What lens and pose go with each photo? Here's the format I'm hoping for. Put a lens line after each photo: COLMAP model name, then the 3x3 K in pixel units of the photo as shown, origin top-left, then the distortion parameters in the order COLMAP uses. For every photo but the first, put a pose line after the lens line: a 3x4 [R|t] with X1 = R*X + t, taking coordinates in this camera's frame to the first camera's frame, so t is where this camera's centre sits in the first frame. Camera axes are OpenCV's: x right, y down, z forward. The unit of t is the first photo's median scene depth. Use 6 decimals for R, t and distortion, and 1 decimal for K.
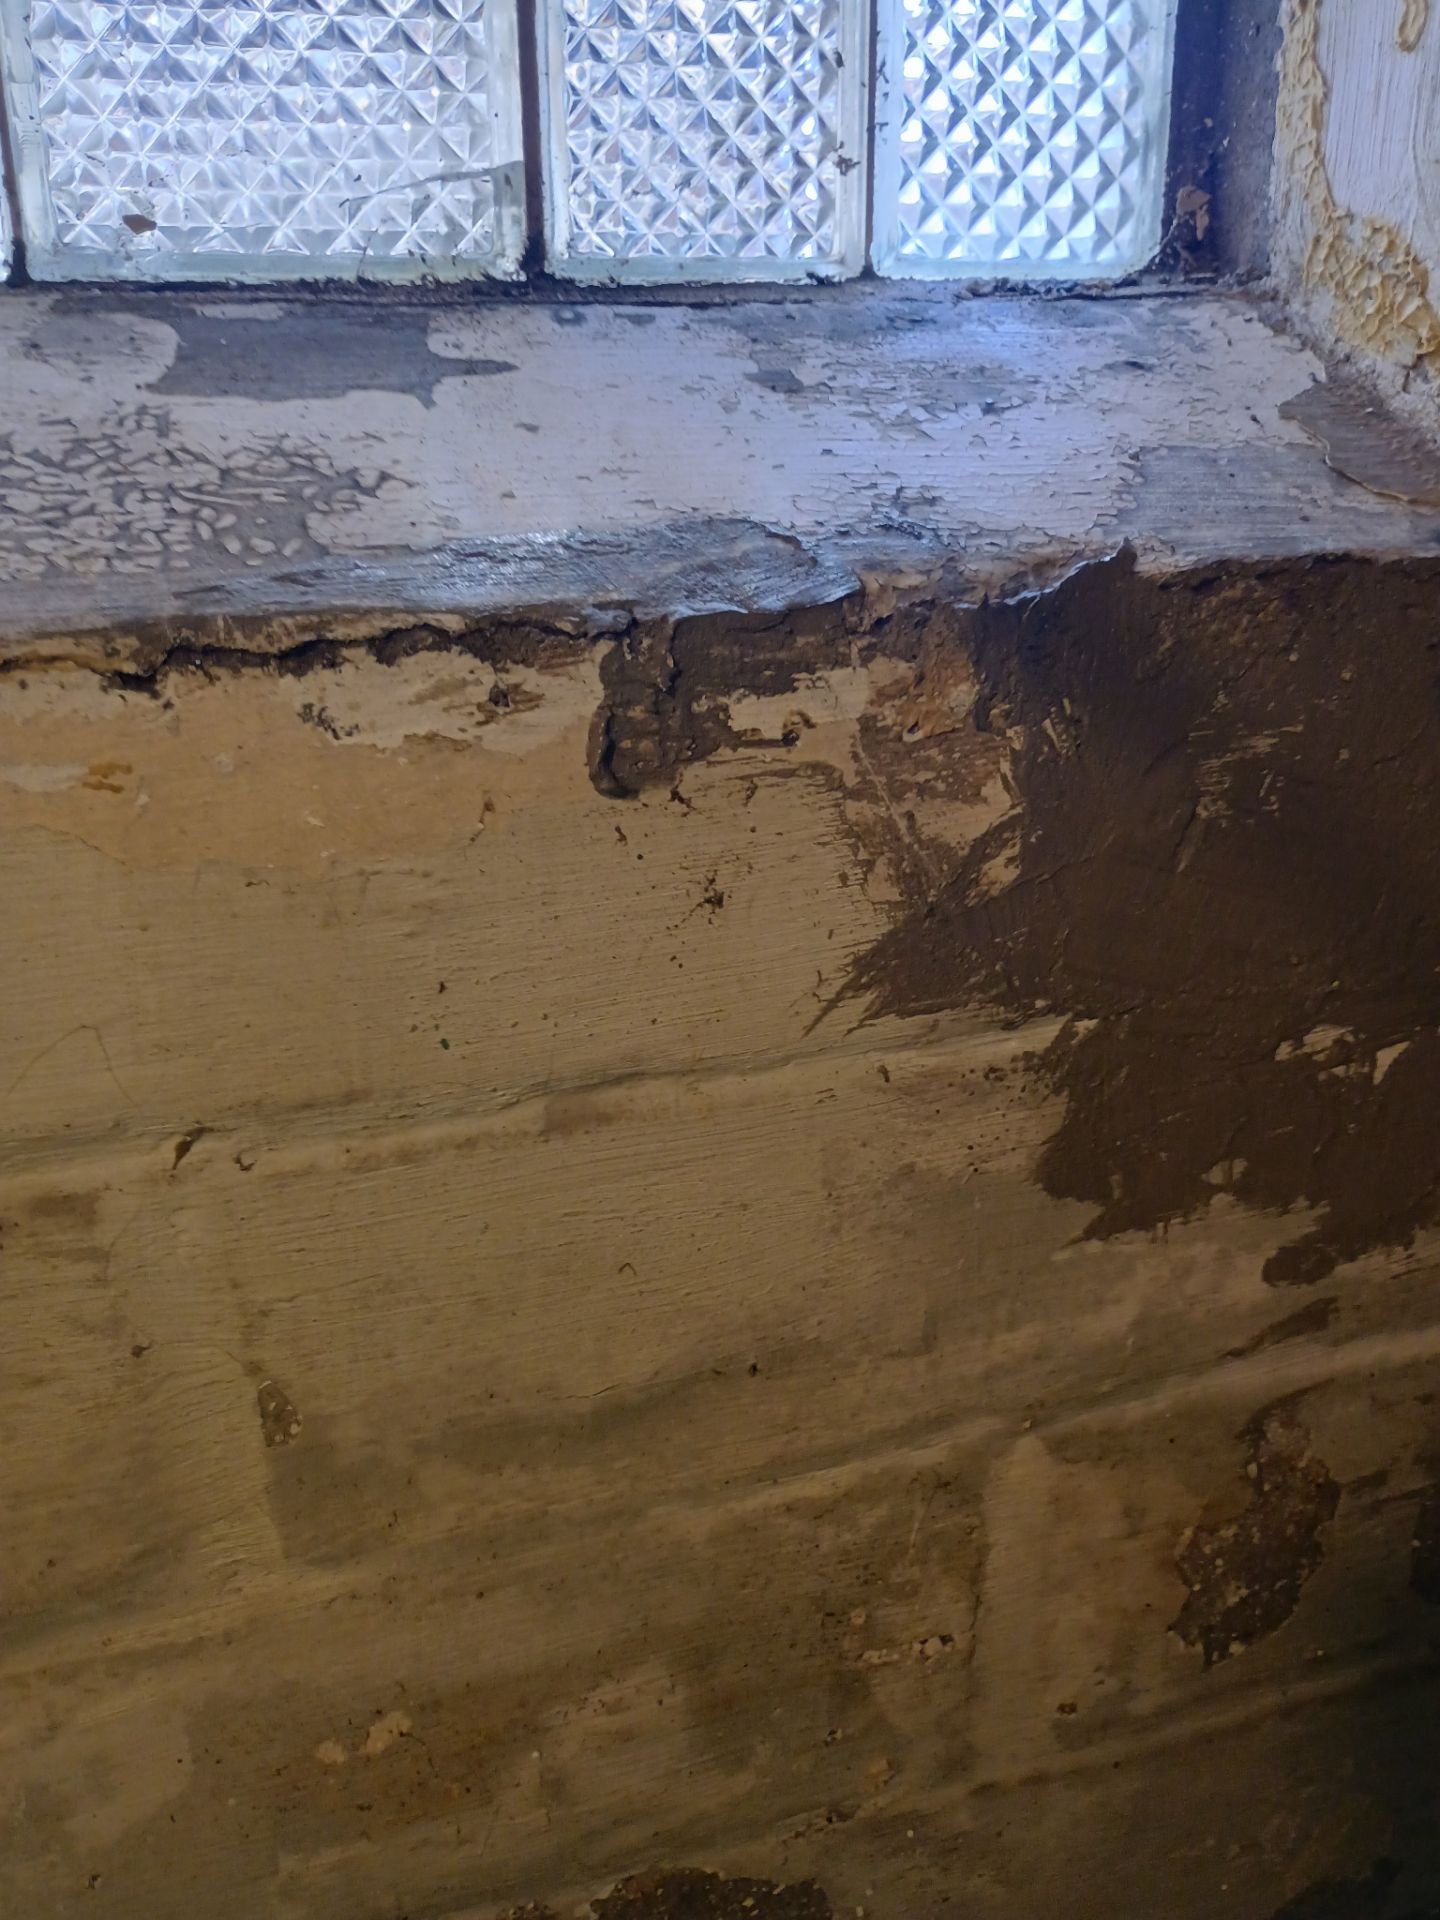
lens RADIAL K [[1699.4, 0, 712.4], [0, 1699.4, 964.7], [0, 0, 1]] dist [0.054377, -0.076417]
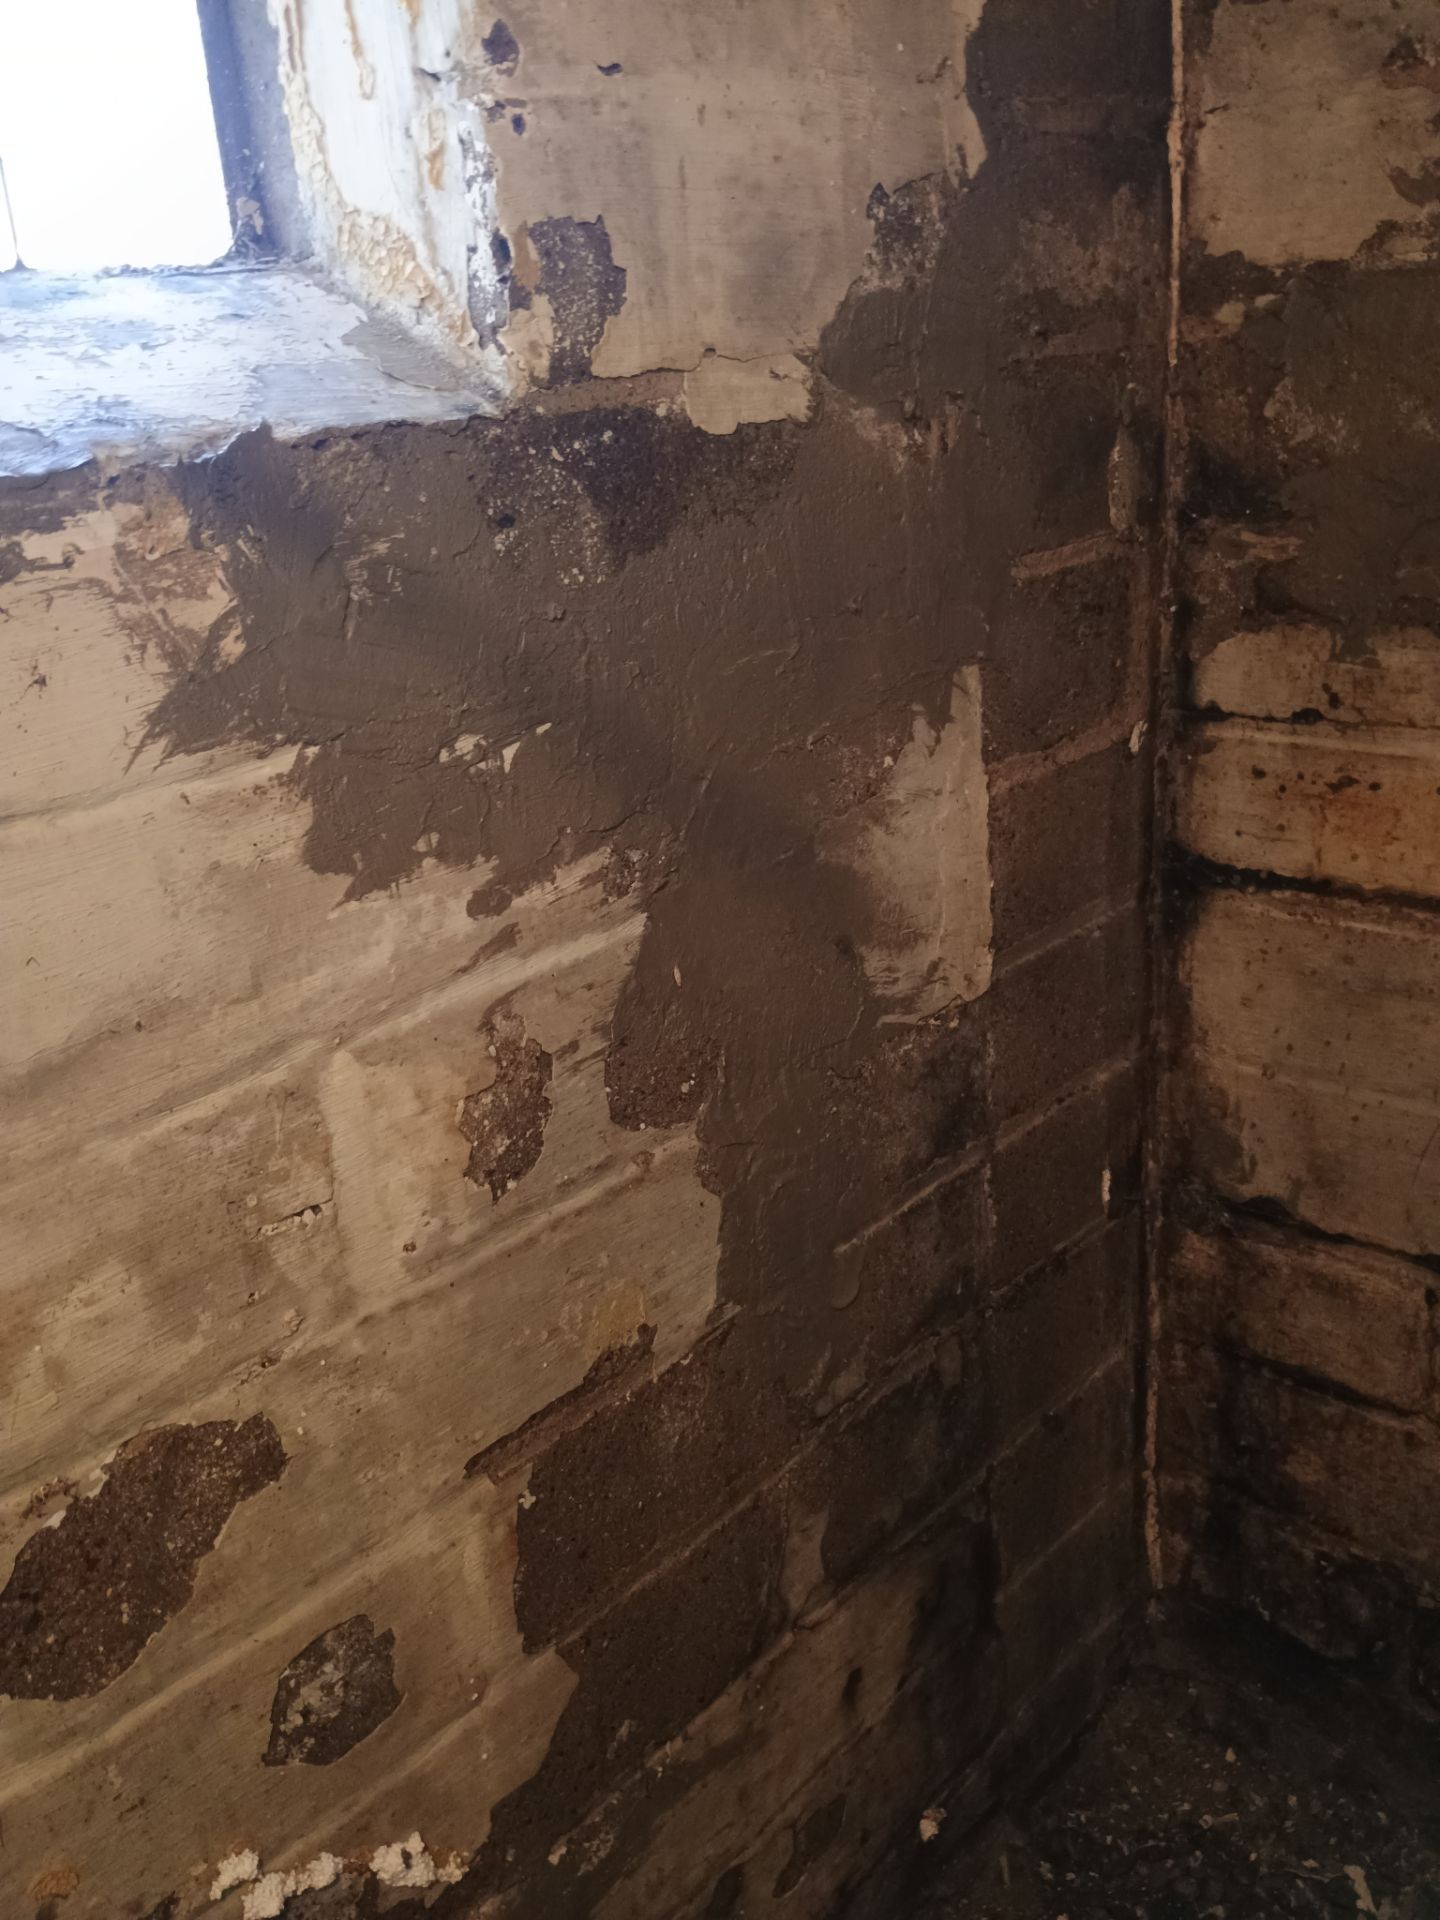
lens RADIAL K [[1699.4, 0, 672.2], [0, 1699.4, 955.6], [0, 0, 1]] dist [0.054377, -0.076417]
pose [[0.884176, -0.214262, 0.415119, -0.149828], [0.226300, 0.973839, 0.020640, 0.237059], [-0.408681, 0.075691, 0.909533, -0.437684]]
